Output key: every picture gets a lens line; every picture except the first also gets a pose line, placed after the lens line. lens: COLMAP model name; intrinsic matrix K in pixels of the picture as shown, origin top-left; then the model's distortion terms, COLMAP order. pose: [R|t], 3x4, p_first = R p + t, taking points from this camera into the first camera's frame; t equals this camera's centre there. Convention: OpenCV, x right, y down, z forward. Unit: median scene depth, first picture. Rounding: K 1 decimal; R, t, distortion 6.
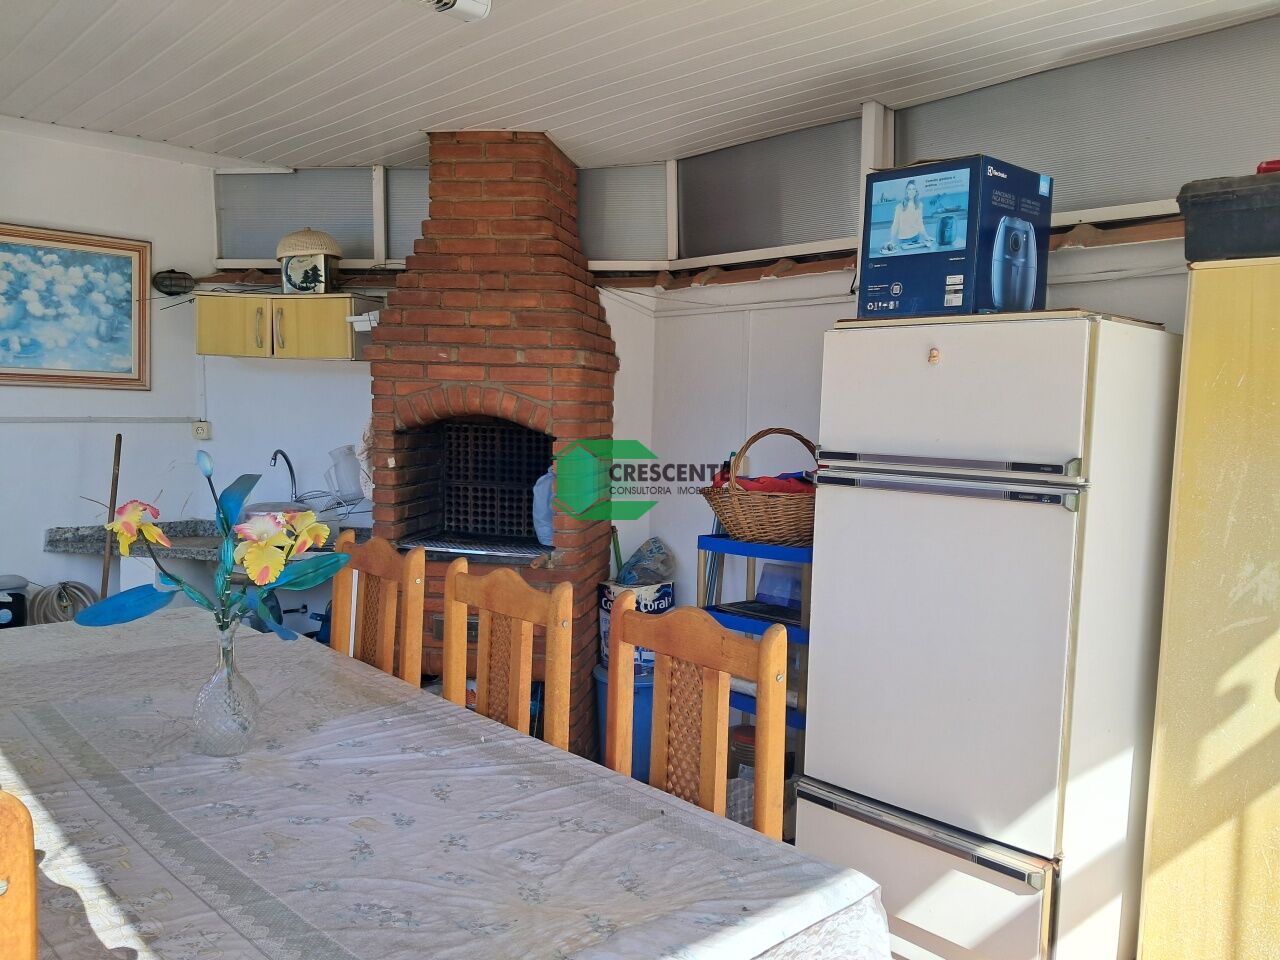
lens RADIAL K [[1020.2, 0, 647.3], [0, 1020.2, 490.0], [0, 0, 1]] dist [0.058347, -0.101759]
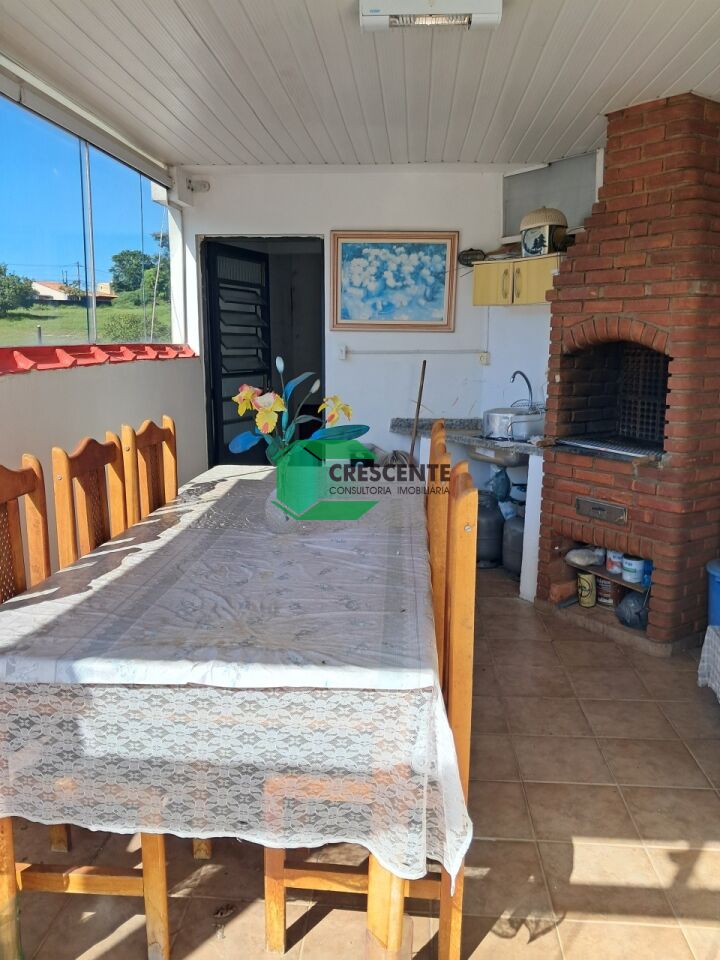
lens RADIAL K [[765.1, 0, 358.7], [0, 765.1, 487.1], [0, 0, 1]] dist [0.058347, -0.101759]
pose [[0.687889, 0.114040, -0.716801, 0.285062], [-0.050228, 0.992691, 0.109731, 0.015783], [0.724076, -0.039479, 0.688589, 0.102256]]
